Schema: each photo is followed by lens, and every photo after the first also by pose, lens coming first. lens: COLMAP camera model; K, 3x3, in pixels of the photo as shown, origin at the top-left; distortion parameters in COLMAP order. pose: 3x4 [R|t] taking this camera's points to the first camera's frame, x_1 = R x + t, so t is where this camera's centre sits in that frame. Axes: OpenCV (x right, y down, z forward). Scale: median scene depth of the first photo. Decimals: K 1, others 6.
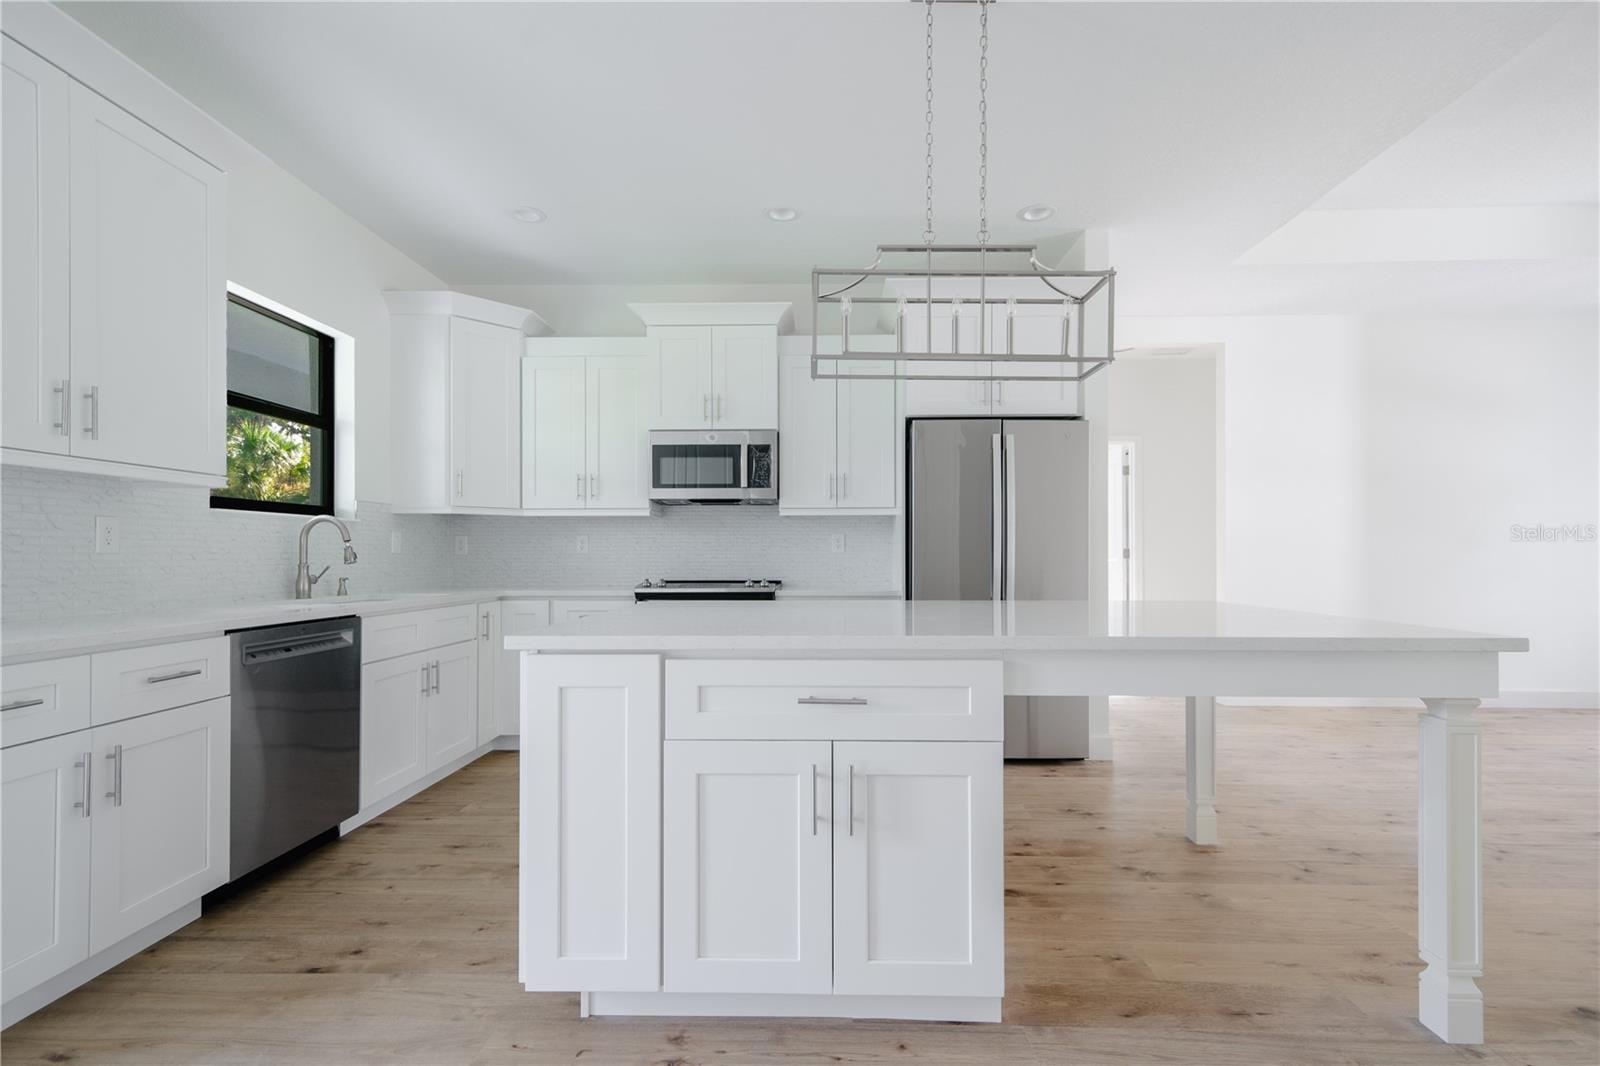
lens RADIAL K [[733.9, 0, 805.4], [0, 733.9, 547.7], [0, 0, 1]] dist [0.010370, -0.000061]
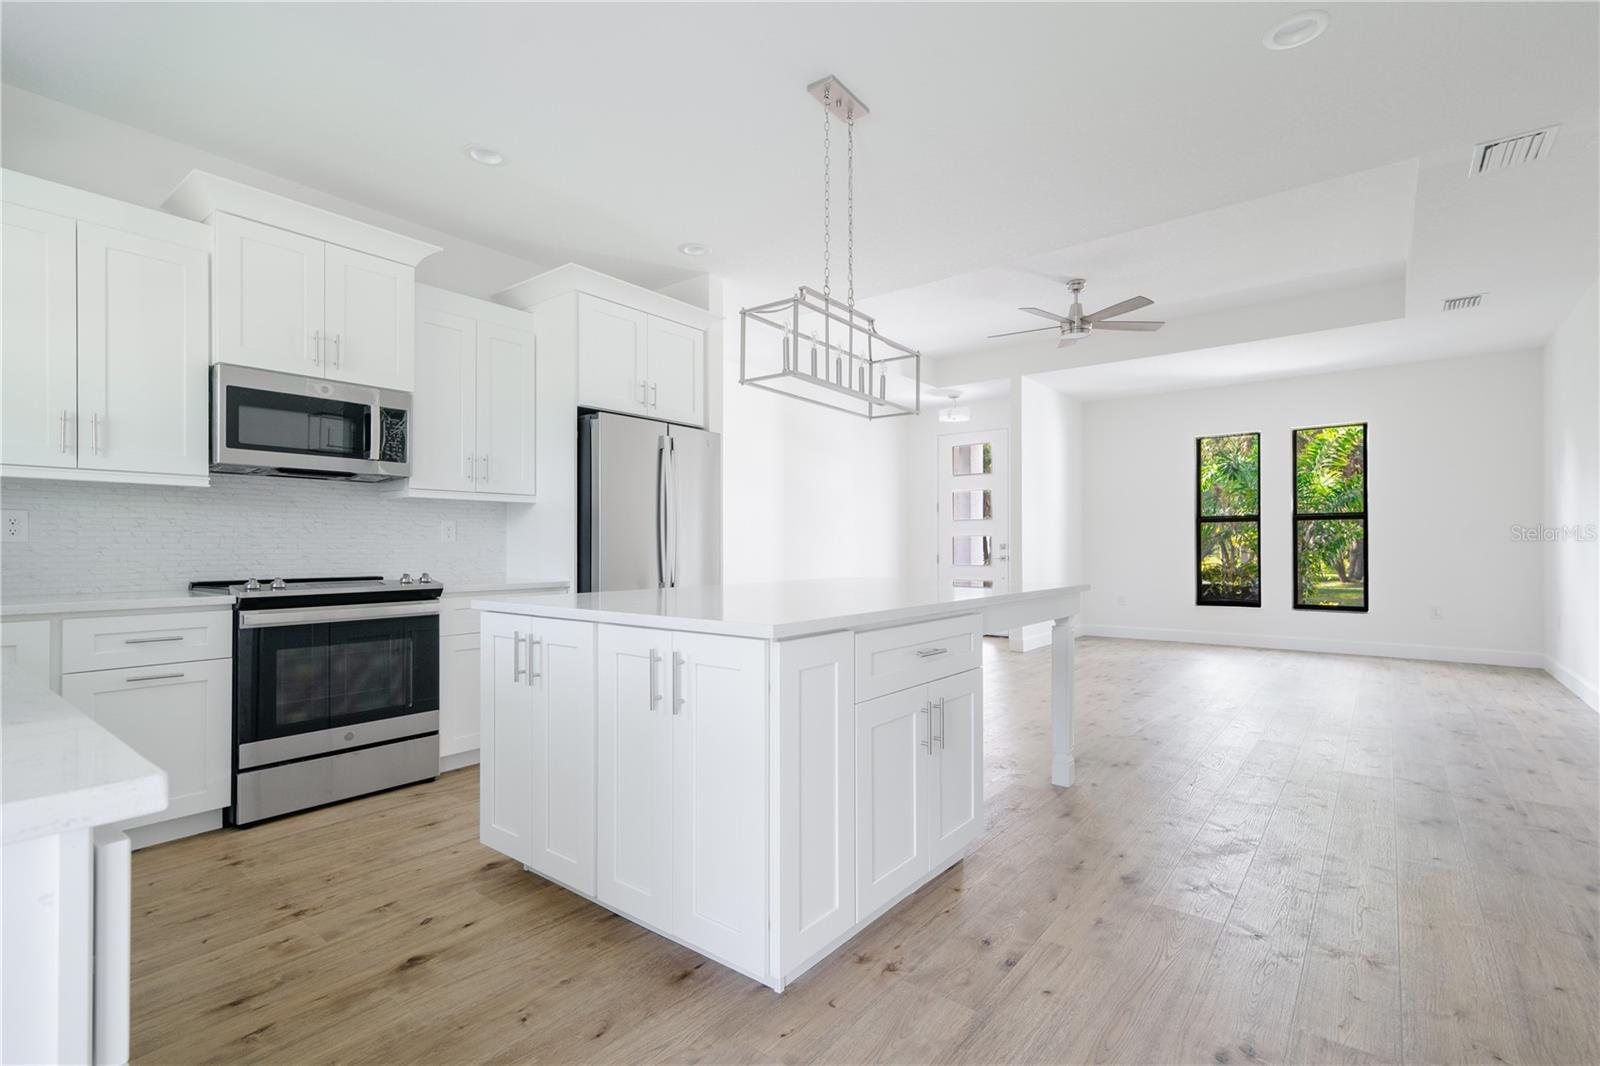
lens RADIAL K [[744.5, 0, 794.5], [0, 744.5, 540.3], [0, 0, 1]] dist [0.012885, 0.000111]
pose [[0.601465, 0.004837, 0.798884, -0.506929], [-0.004221, 0.999987, -0.002877, 0.006507], [-0.798888, -0.001642, 0.601478, 0.165276]]
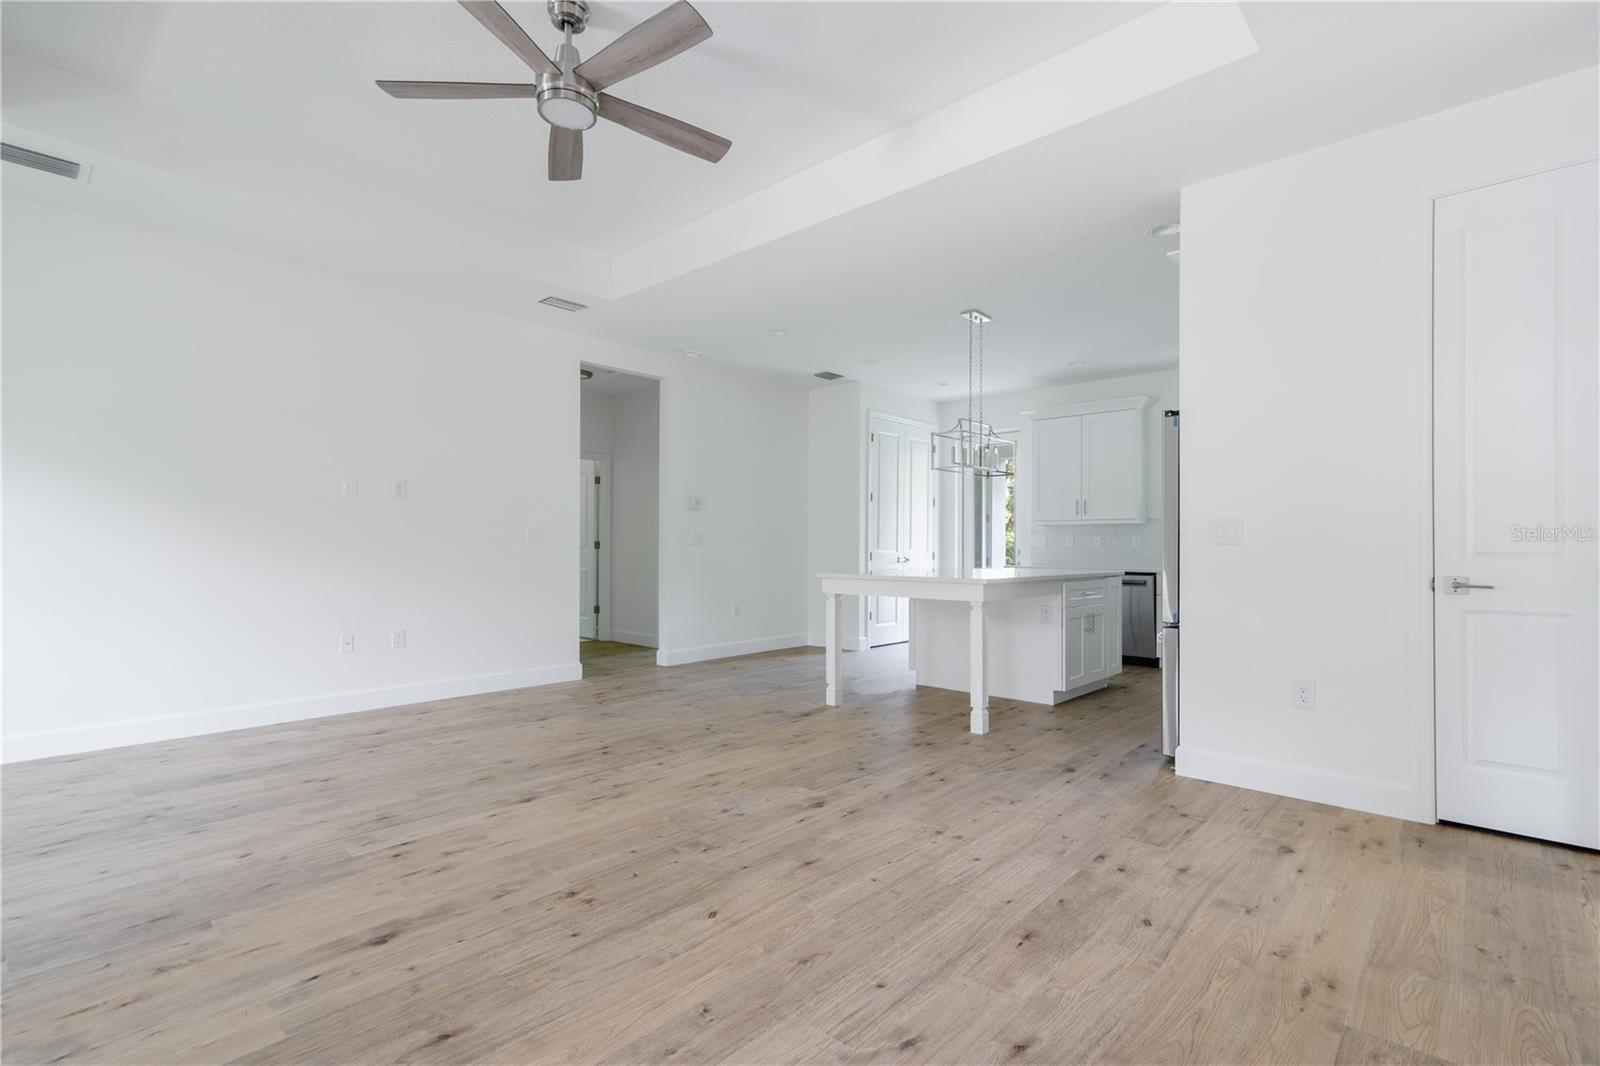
lens RADIAL K [[774.4, 0, 787.4], [0, 774.4, 538.8], [0, 0, 1]] dist [0.001205, -0.000055]
pose [[-0.664416, -0.010136, -0.747294, 1.474798], [0.002215, 0.999877, -0.015531, 0.013080], [0.747360, -0.011974, -0.664312, 1.301212]]
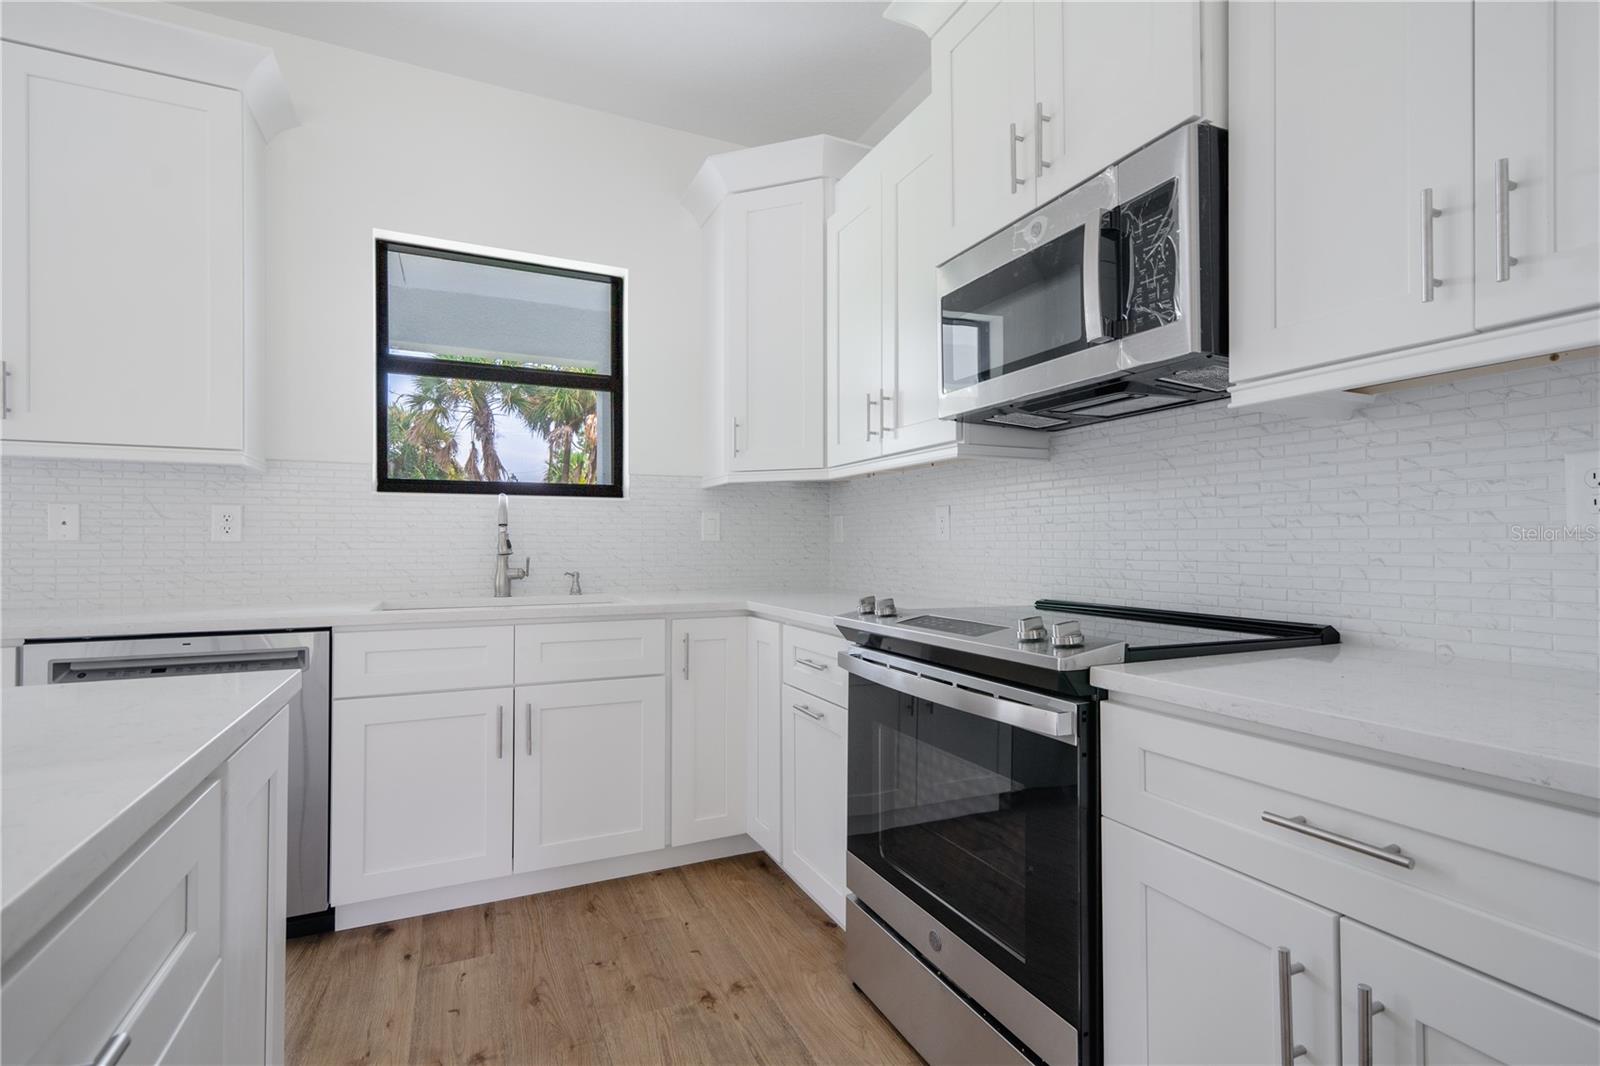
lens RADIAL K [[733.7, 0, 800.0], [0, 733.7, 533.0], [0, 0, 1]] dist [0.021173, -0.000102]
pose [[0.438986, -0.013605, -0.898391, 0.174958], [0.009177, 0.999901, -0.010658, 0.008466], [0.898447, -0.003566, 0.439067, 0.812993]]
